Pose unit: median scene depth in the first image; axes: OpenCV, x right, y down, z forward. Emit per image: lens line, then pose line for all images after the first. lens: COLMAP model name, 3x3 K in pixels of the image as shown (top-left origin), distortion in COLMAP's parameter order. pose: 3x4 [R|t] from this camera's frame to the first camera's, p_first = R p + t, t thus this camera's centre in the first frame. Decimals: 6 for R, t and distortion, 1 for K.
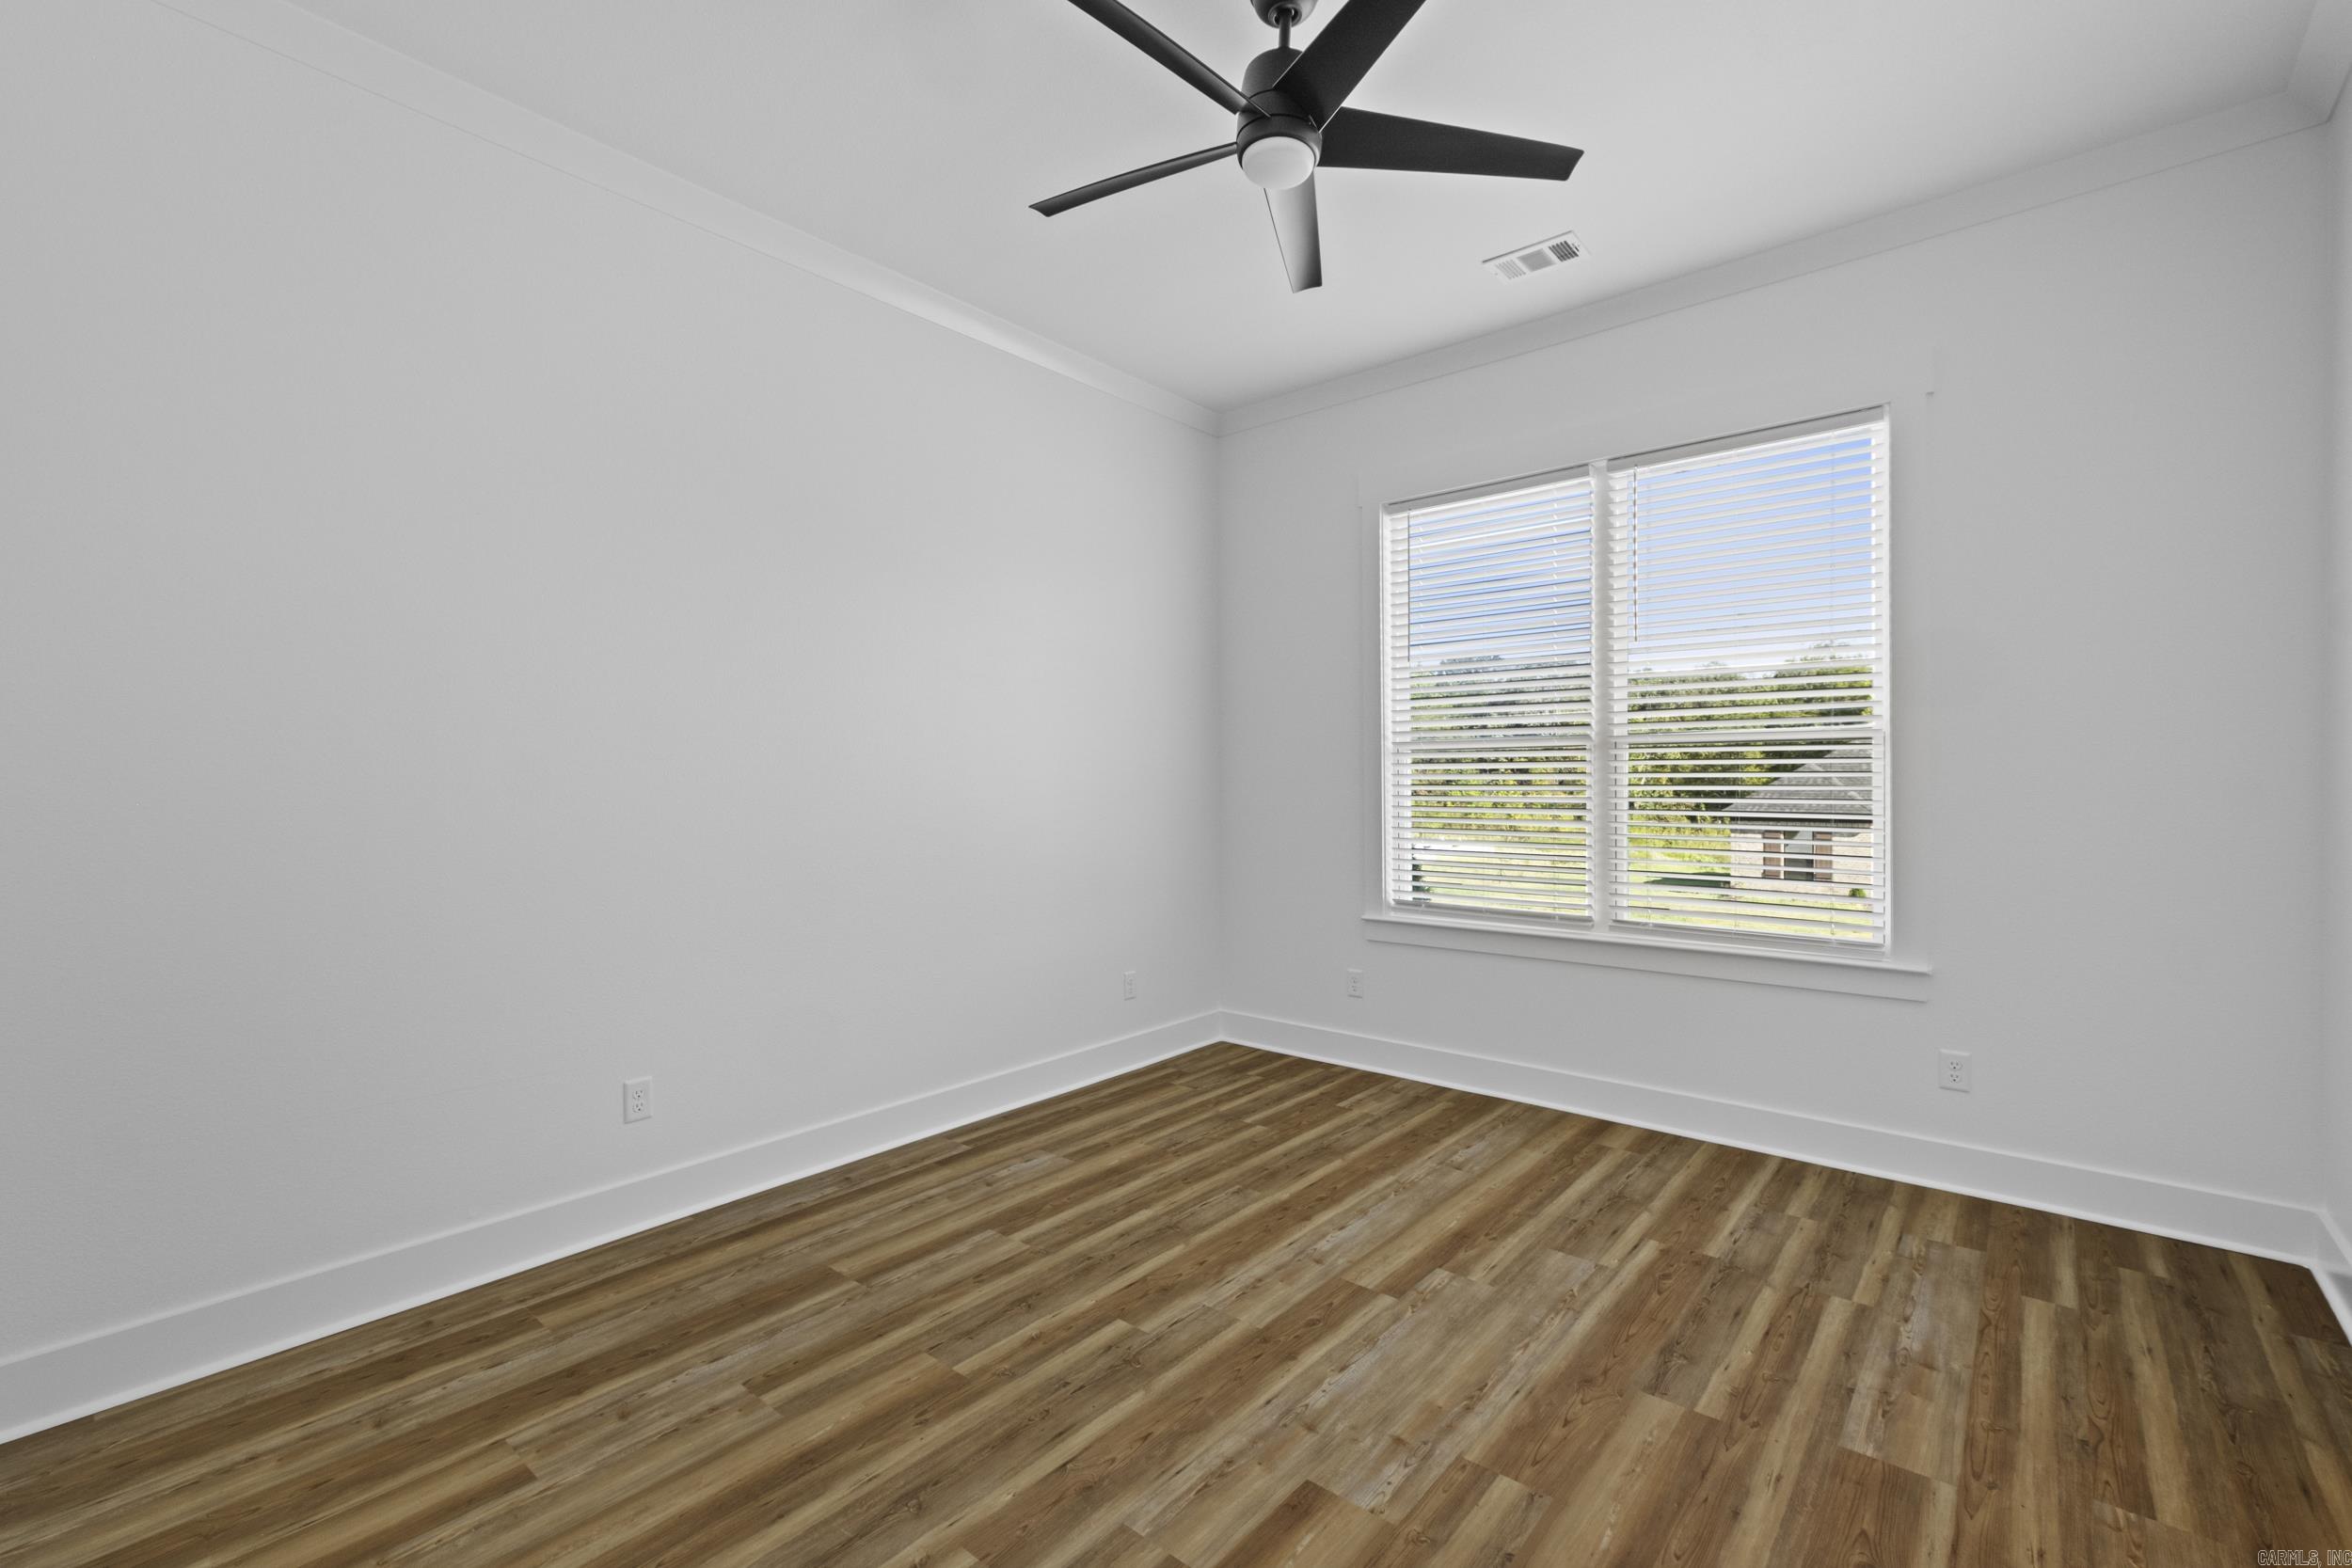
lens RADIAL K [[1018.1, 0, 1173.7], [0, 1018.1, 778.0], [0, 0, 1]] dist [0.003925, 0.001330]
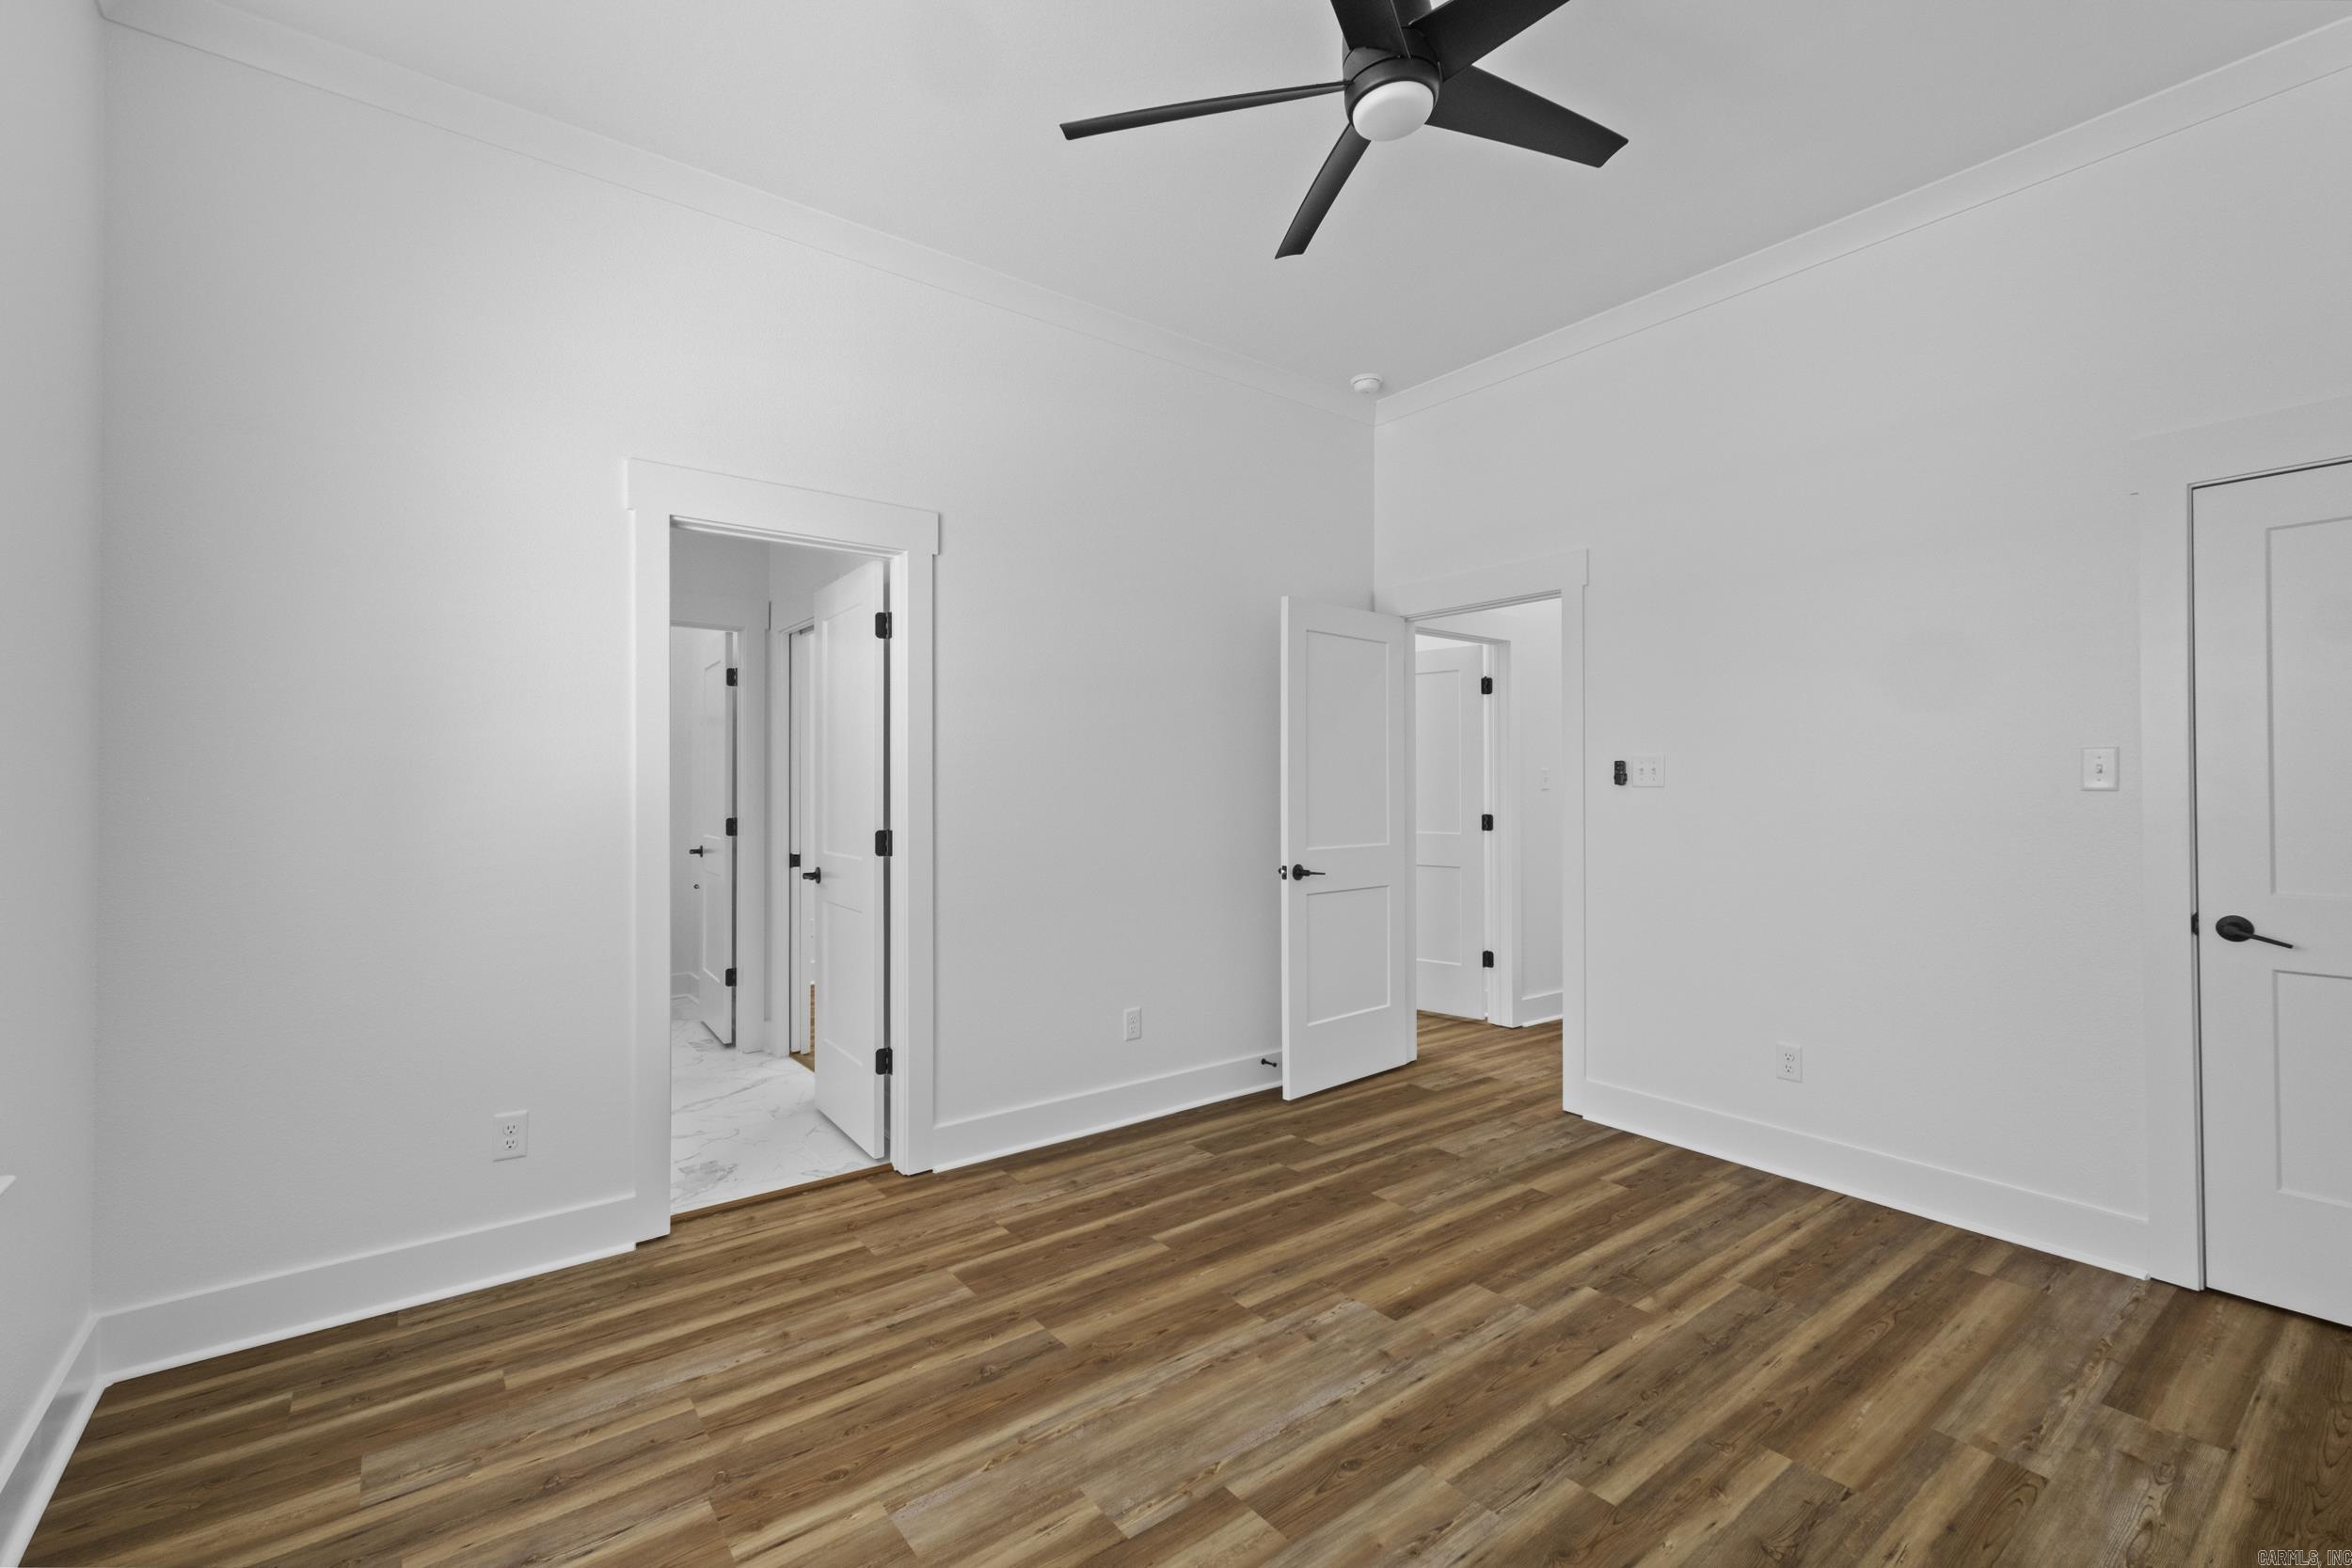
lens RADIAL K [[1018.1, 0, 1171.6], [0, 1018.1, 791.3], [0, 0, 1]] dist [0.003925, 0.001330]
pose [[-0.977968, 0.008234, 0.208593, 0.114749], [0.007874, 0.999966, -0.002556, 0.010559], [-0.208606, -0.000857, -0.977999, 2.005570]]
